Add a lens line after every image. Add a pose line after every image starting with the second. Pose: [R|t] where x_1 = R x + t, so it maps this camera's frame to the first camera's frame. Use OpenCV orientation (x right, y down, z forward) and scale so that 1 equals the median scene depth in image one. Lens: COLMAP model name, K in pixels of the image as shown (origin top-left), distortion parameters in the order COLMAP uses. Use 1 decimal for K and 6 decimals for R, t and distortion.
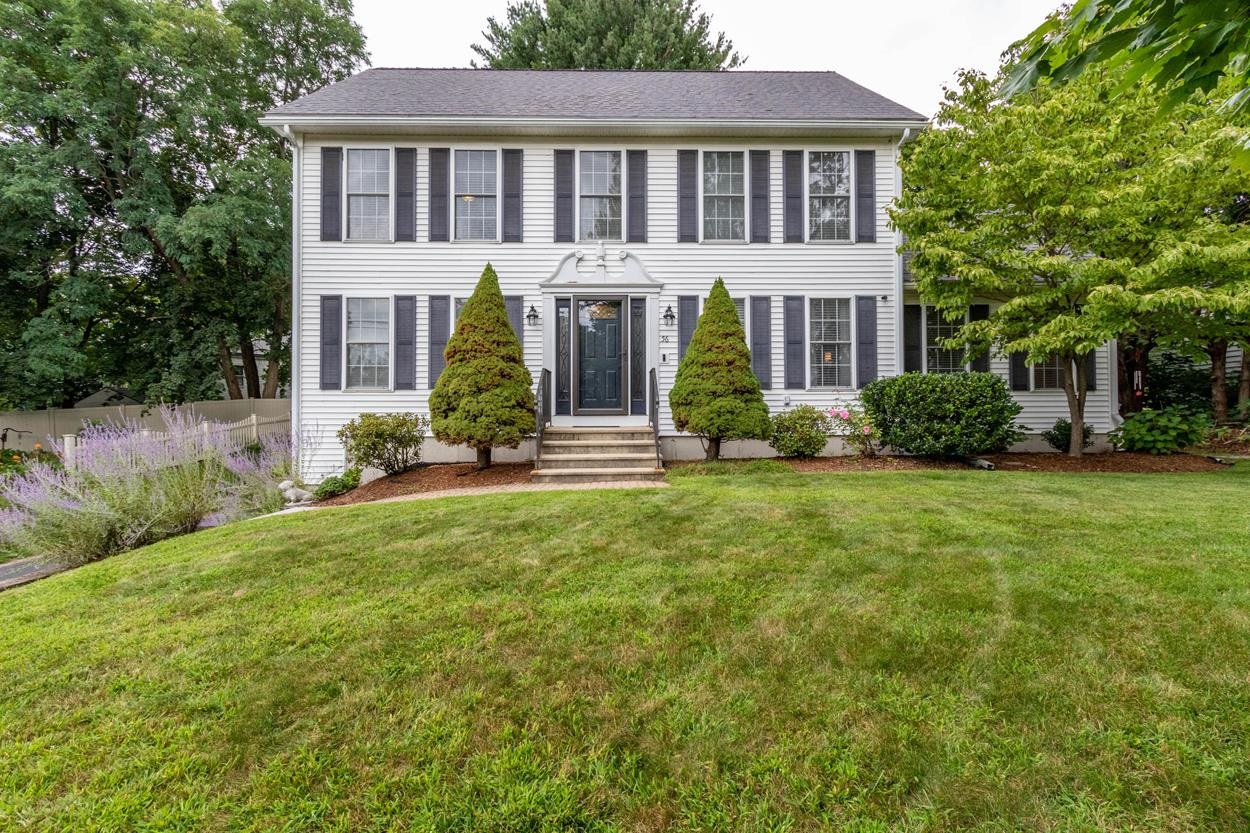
lens RADIAL K [[630.4, 0, 625.0], [0, 630.4, 410.2], [0, 0, 1]] dist [0.004262, 0.000316]
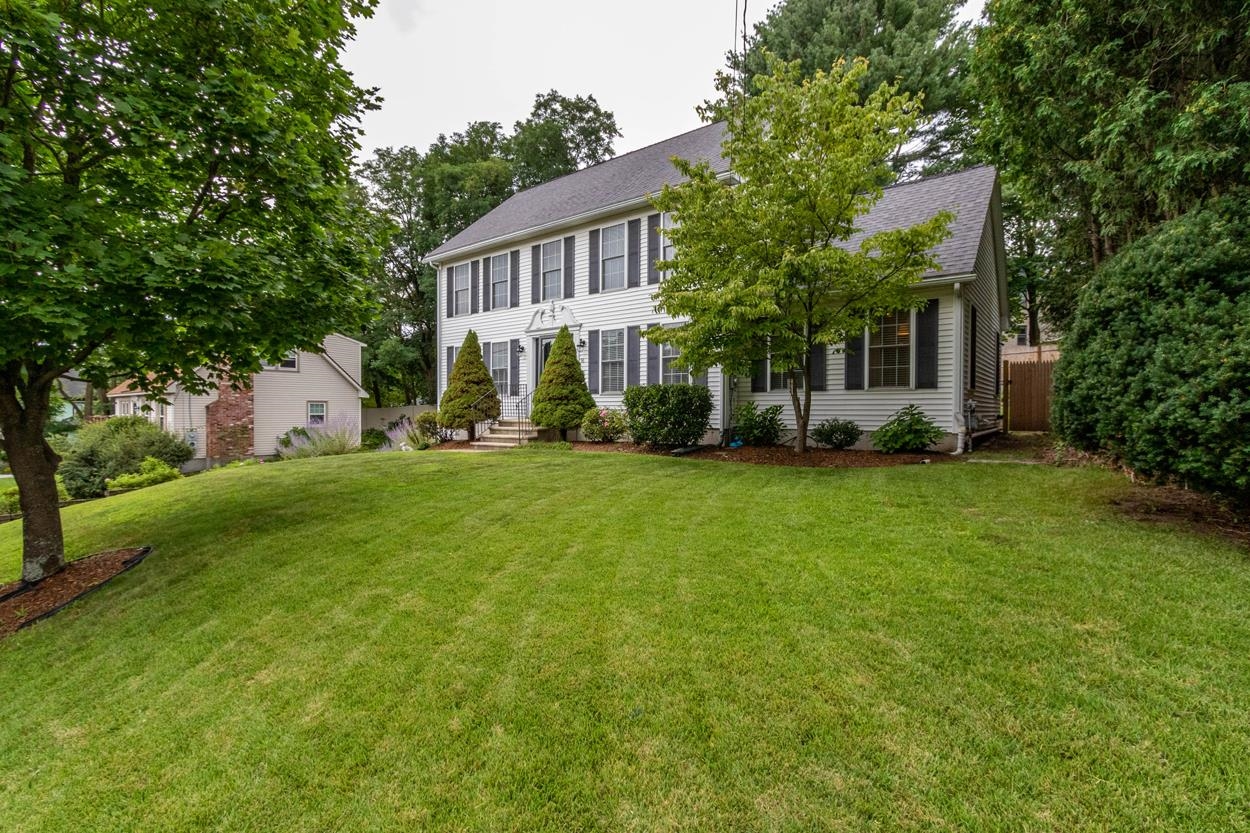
lens RADIAL K [[567.5, 0, 626.1], [0, 567.5, 419.2], [0, 0, 1]] dist [0.001382, 0.000056]
pose [[0.778424, 0.011151, -0.627639, 0.987402], [0.001678, 0.999802, 0.019845, -0.001354], [0.627736, -0.016501, 0.778251, 0.019119]]
